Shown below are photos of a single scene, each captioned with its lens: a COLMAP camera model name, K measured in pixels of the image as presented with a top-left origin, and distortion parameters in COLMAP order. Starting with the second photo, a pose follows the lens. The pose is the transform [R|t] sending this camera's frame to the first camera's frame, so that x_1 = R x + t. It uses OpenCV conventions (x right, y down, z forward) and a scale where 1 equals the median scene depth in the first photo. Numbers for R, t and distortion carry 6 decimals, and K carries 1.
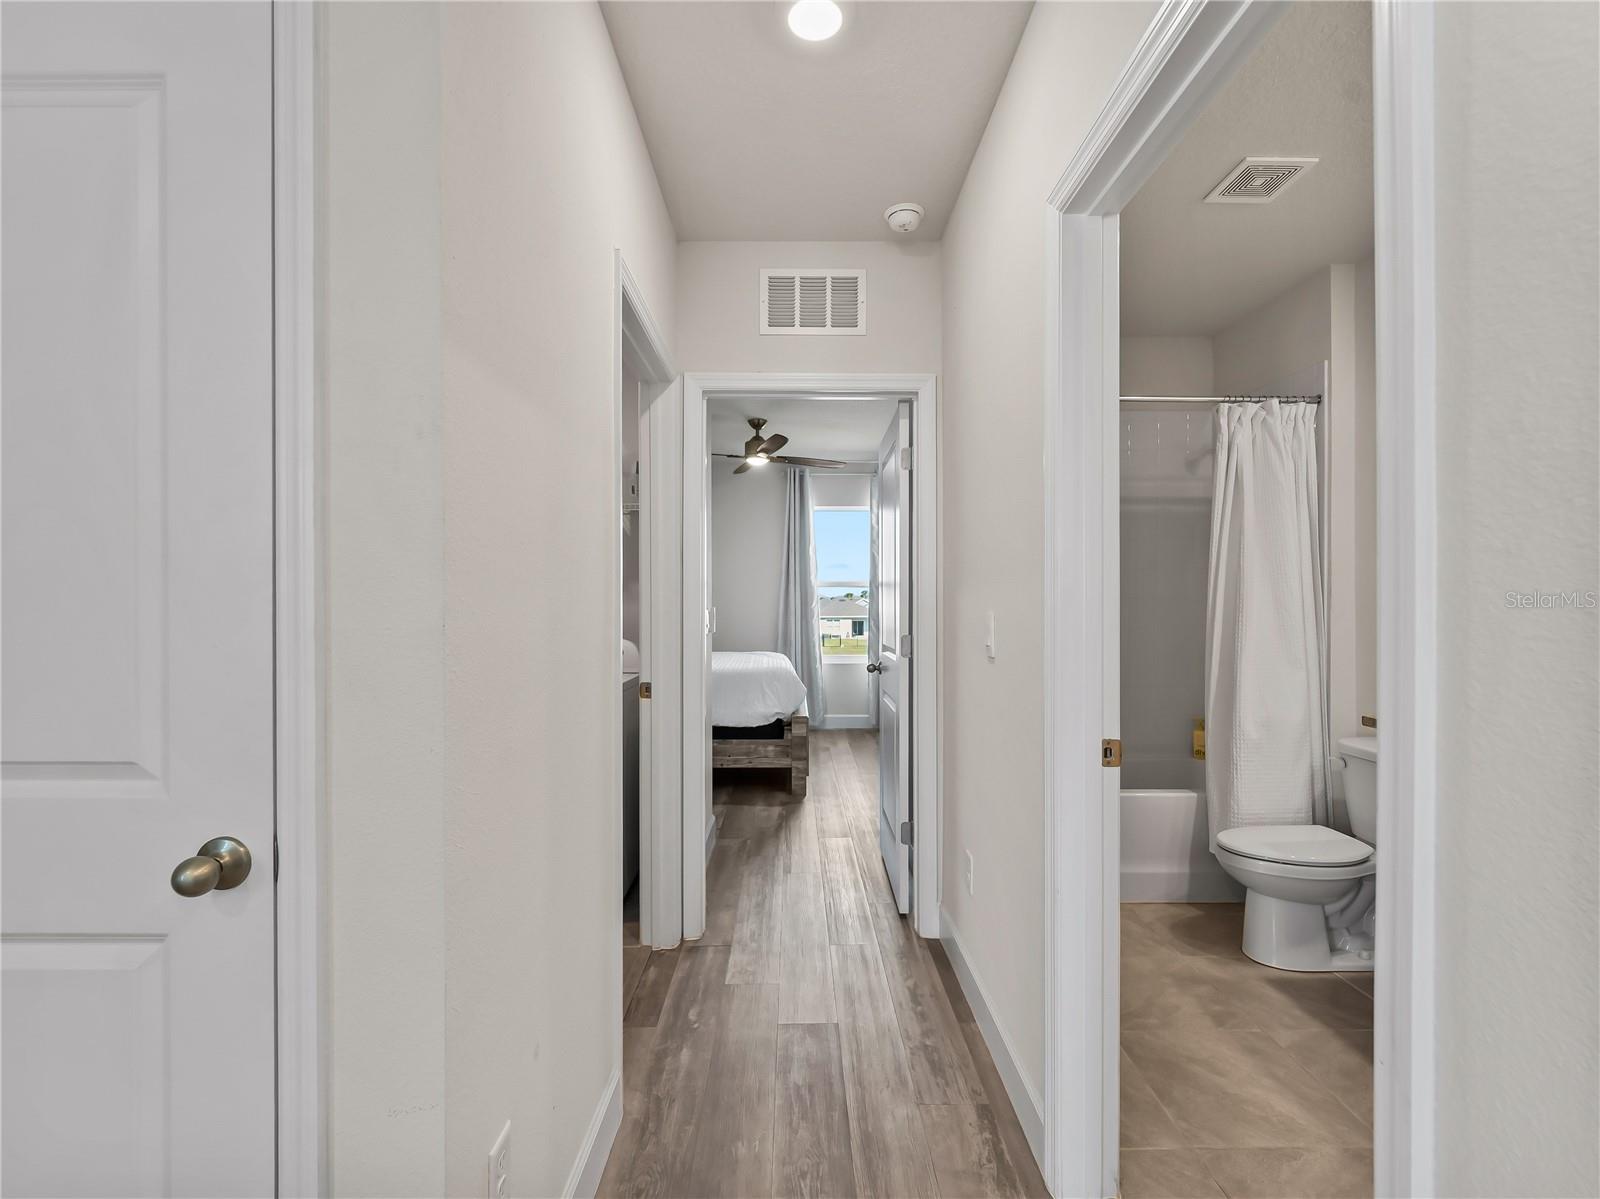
lens RADIAL K [[722.2, 0, 797.2], [0, 722.2, 610.0], [0, 0, 1]] dist [-0.002747, -0.001304]
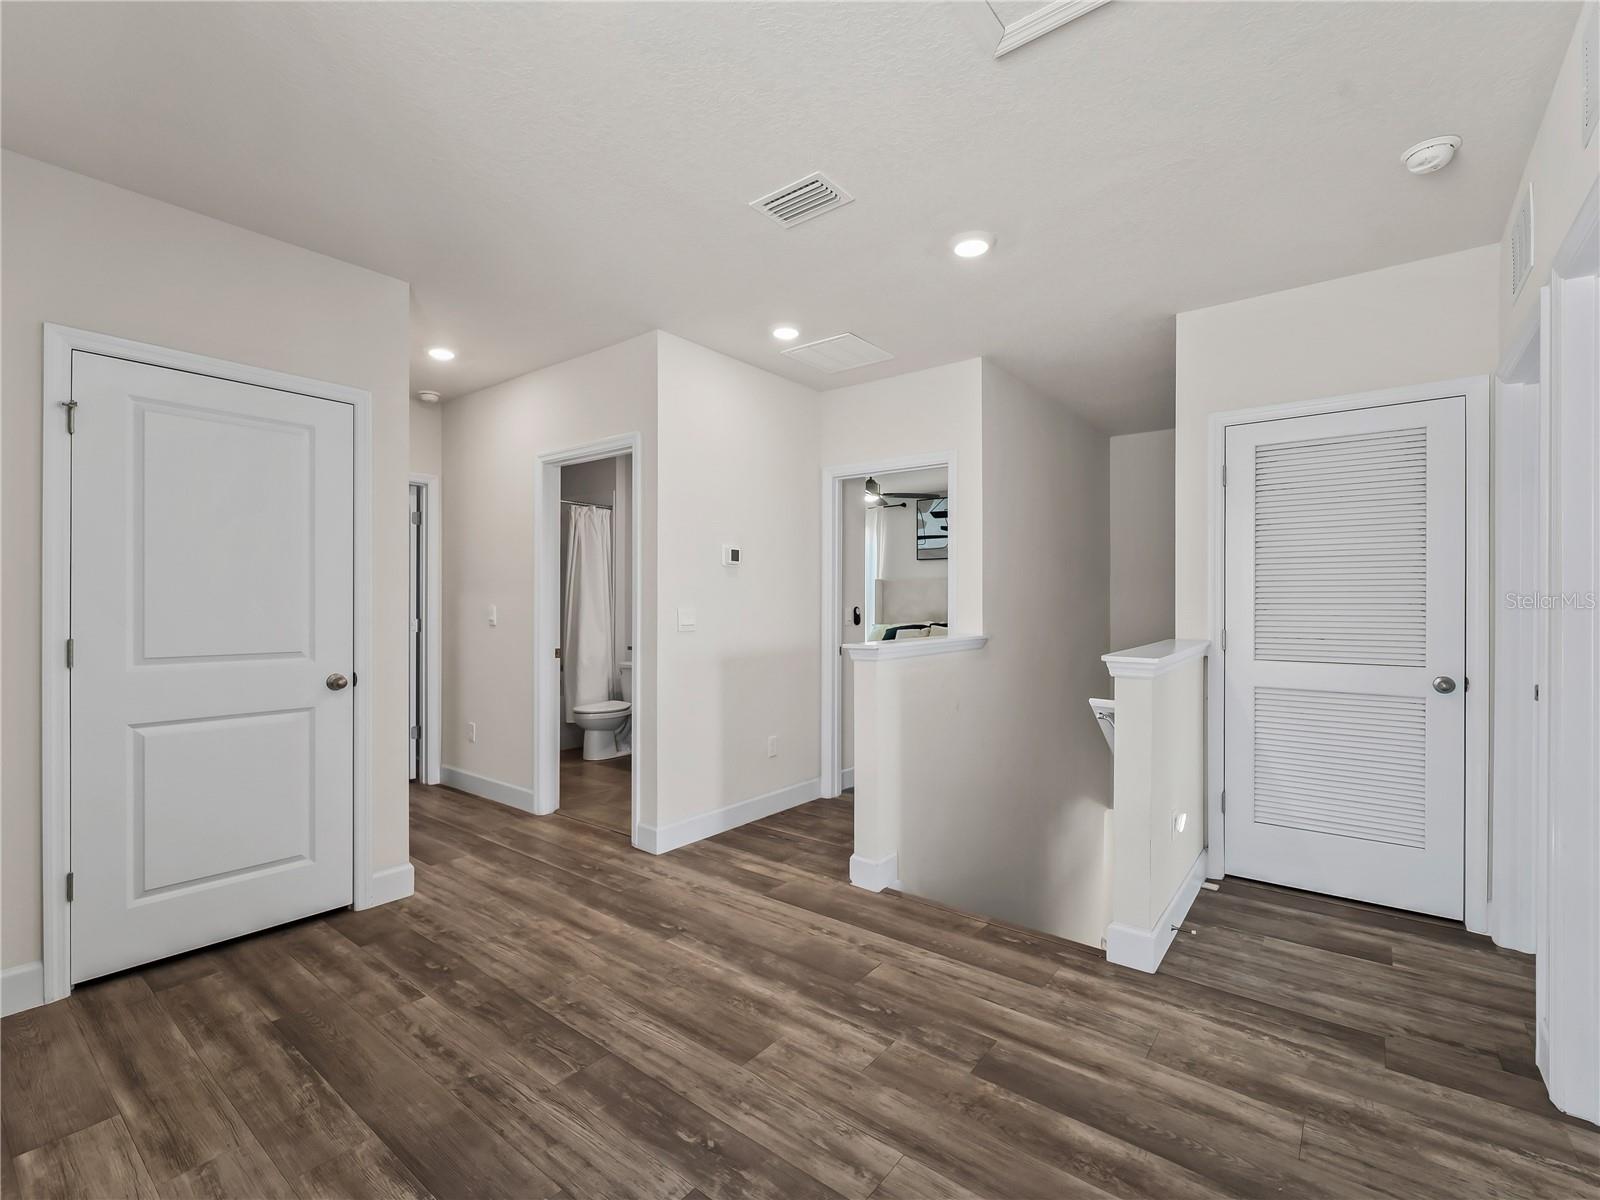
lens RADIAL K [[722.2, 0, 797.2], [0, 722.2, 610.5], [0, 0, 1]] dist [-0.002747, -0.001304]
pose [[0.626306, -0.003369, 0.779570, -0.724623], [-0.001166, 0.999985, 0.005259, 0.006009], [-0.779576, -0.004203, 0.626293, -0.933387]]
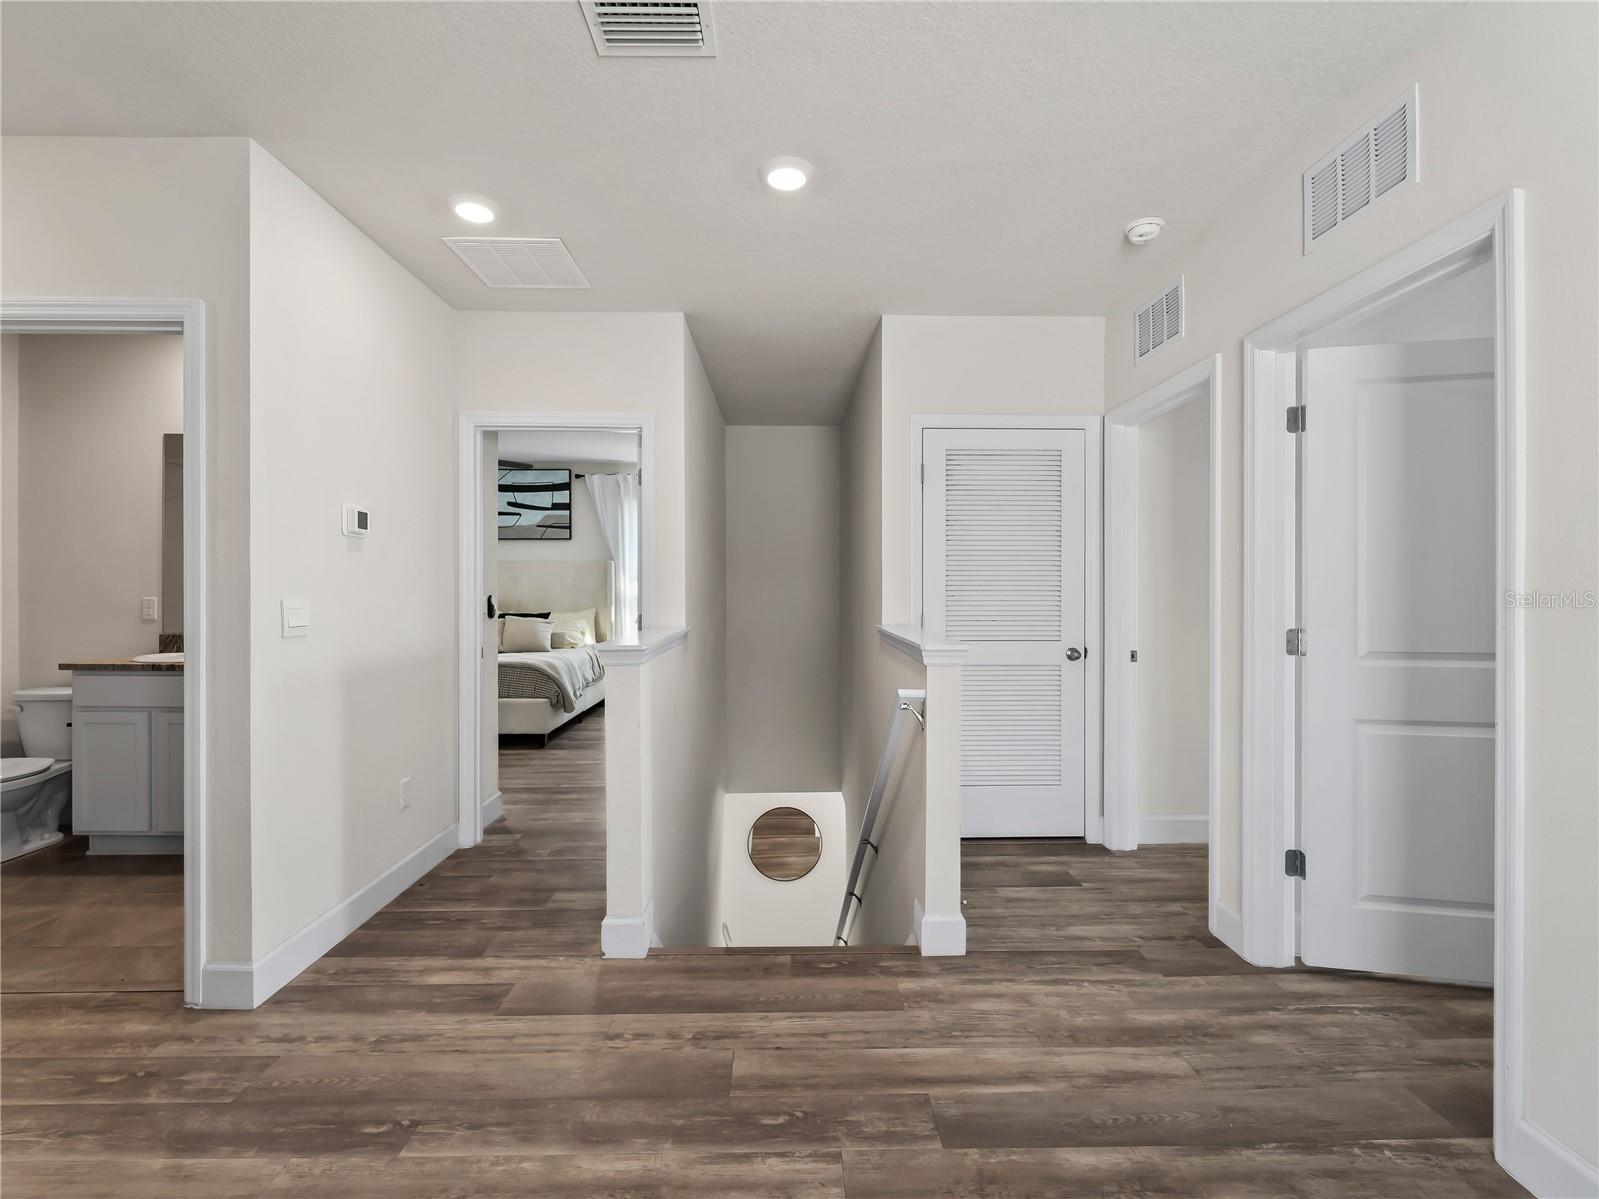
lens RADIAL K [[731.1, 0, 799.5], [0, 731.1, 599.5], [0, 0, 1]] dist [-0.003499, -0.000962]
pose [[-0.012526, -0.007793, 0.999891, -0.660235], [0.004844, 0.999957, 0.007854, 0.004564], [-0.999910, 0.004942, -0.012488, -0.462251]]
